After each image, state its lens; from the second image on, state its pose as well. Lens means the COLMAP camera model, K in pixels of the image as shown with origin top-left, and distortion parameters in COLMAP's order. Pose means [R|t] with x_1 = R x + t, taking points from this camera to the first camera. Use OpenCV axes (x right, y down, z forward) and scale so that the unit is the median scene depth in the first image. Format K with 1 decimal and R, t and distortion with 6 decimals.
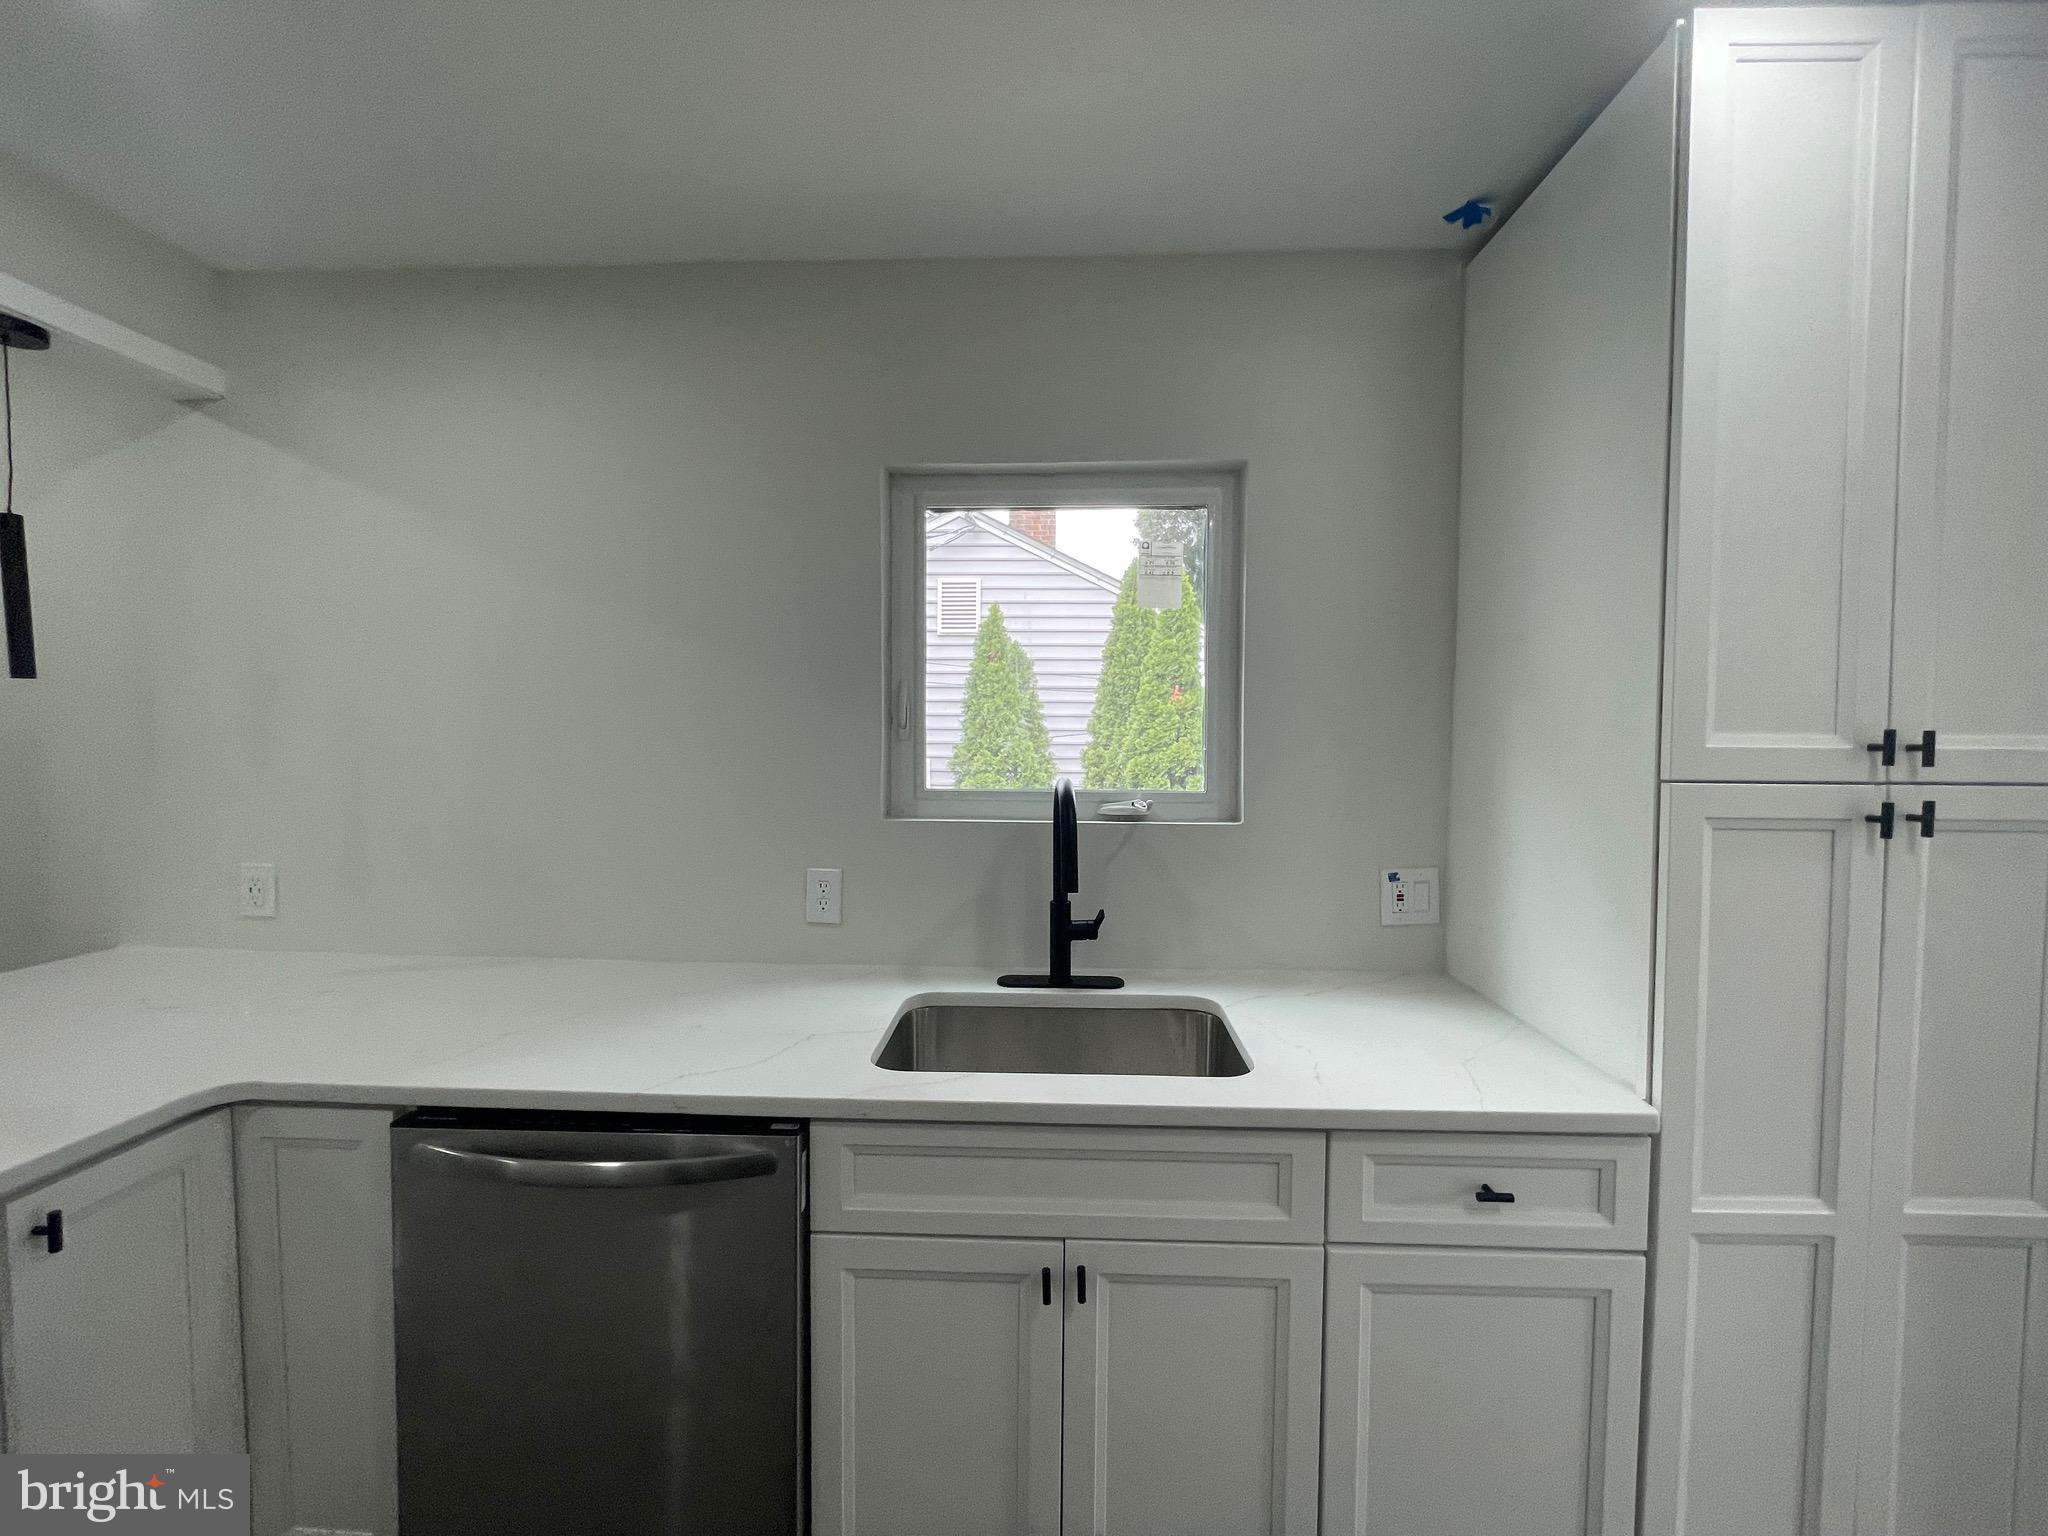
lens RADIAL K [[825.0, 0, 1034.3], [0, 825.0, 771.5], [0, 0, 1]] dist [0.001432, -0.000891]
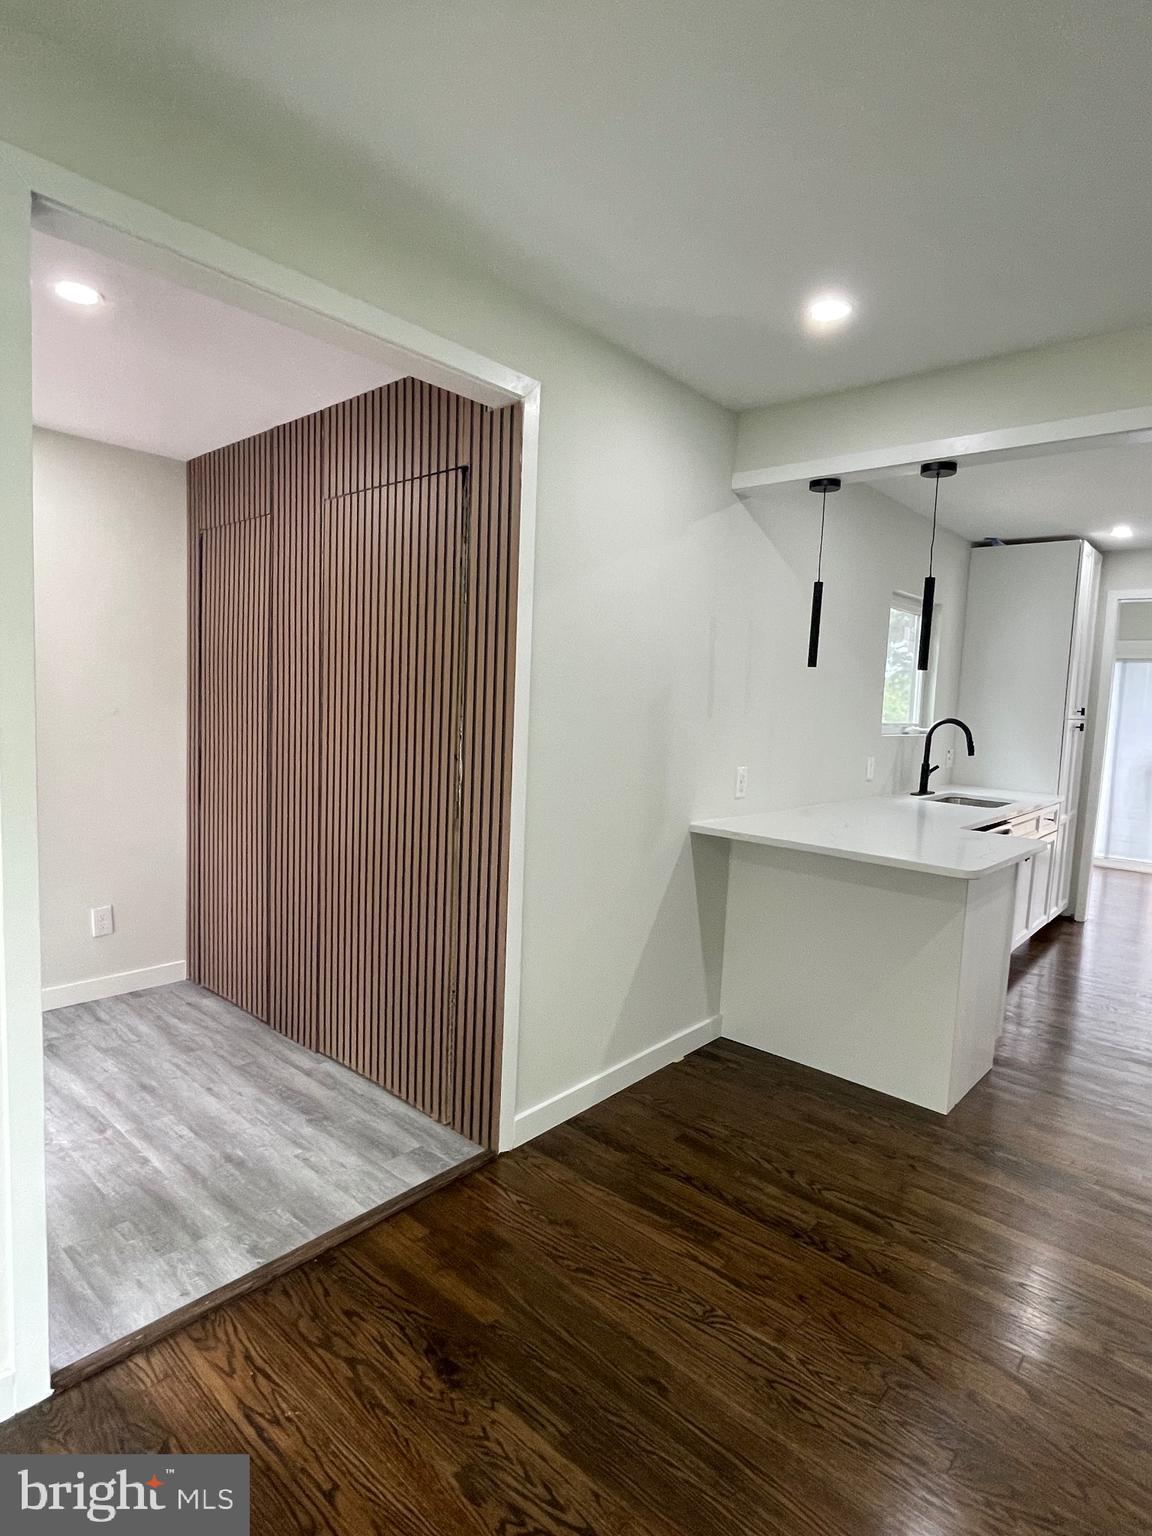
lens RADIAL K [[817.6, 0, 577.3], [0, 817.6, 775.3], [0, 0, 1]] dist [0.000778, -0.000752]
pose [[0.633602, -0.054788, 0.771717, -2.567360], [-0.004968, 0.997181, 0.074873, -0.001145], [-0.773643, -0.051273, 0.631544, 0.171030]]
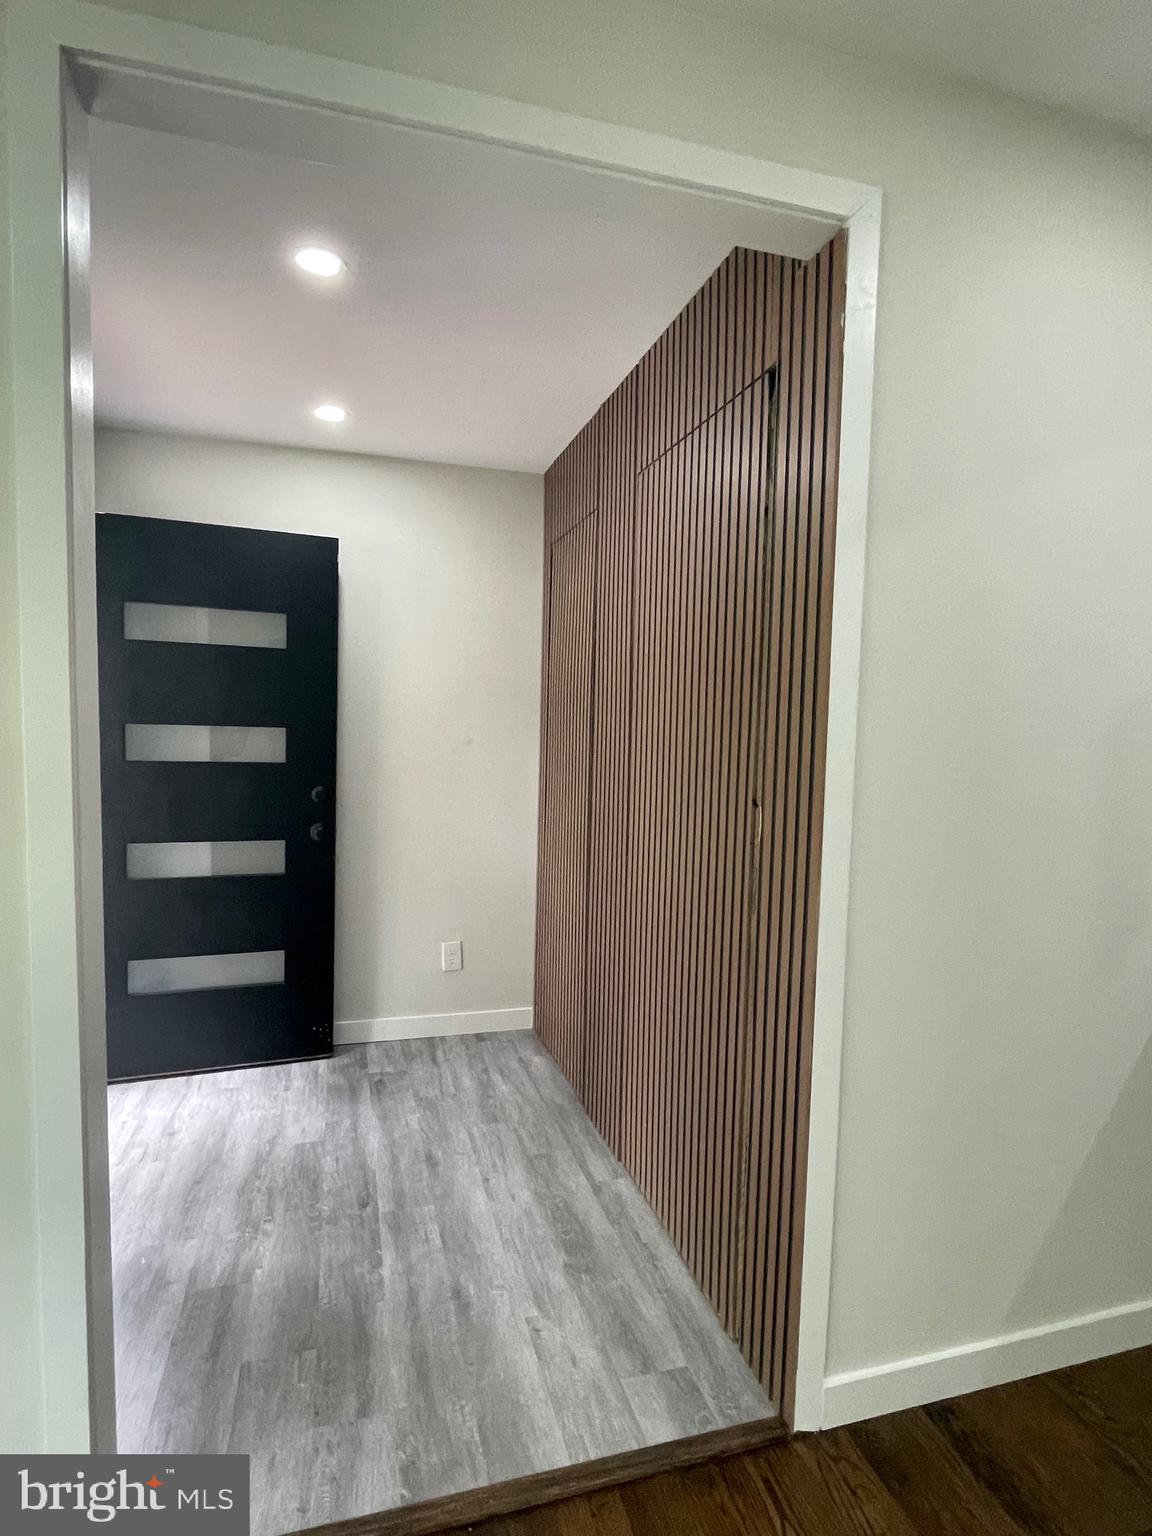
lens RADIAL K [[817.6, 0, 580.9], [0, 817.6, 780.3], [0, 0, 1]] dist [0.000778, -0.000752]
pose [[0.948175, -0.009264, 0.317615, -2.129430], [-0.003699, 0.999185, 0.040188, 0.011637], [-0.317728, -0.039280, 0.947368, 0.376827]]
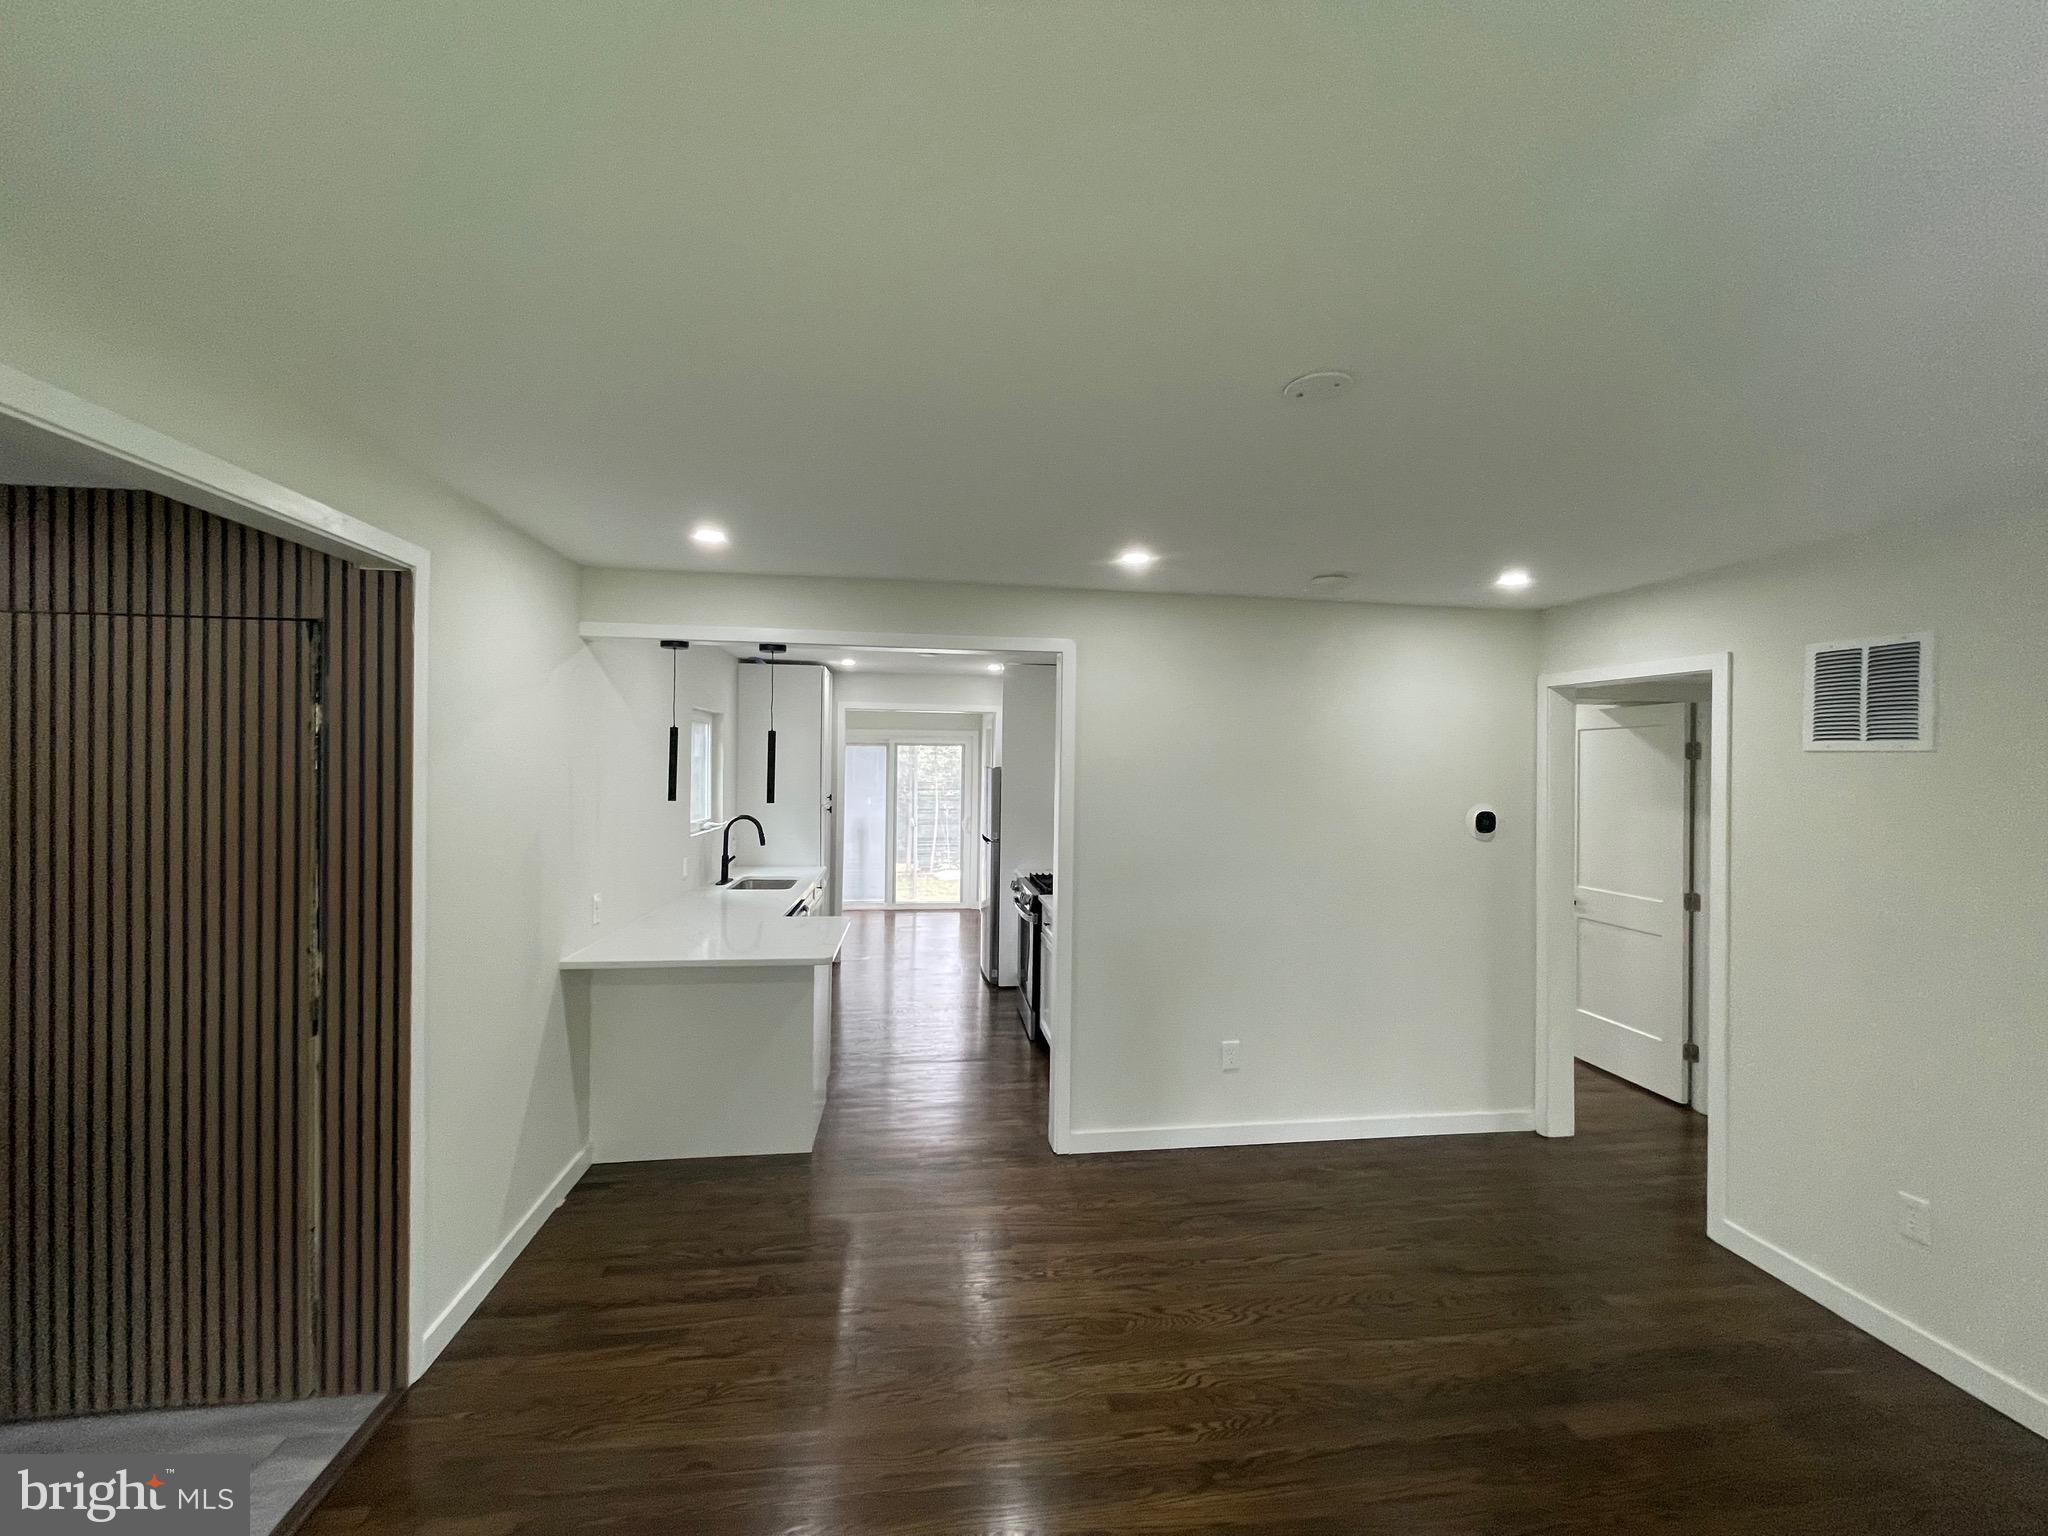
lens RADIAL K [[825.0, 0, 1028.6], [0, 825.0, 775.7], [0, 0, 1]] dist [0.001432, -0.000891]
pose [[-0.172873, -0.020382, 0.984733, -2.963391], [0.026461, 0.999329, 0.025330, -0.175066], [-0.984589, 0.030436, -0.172218, 0.372975]]
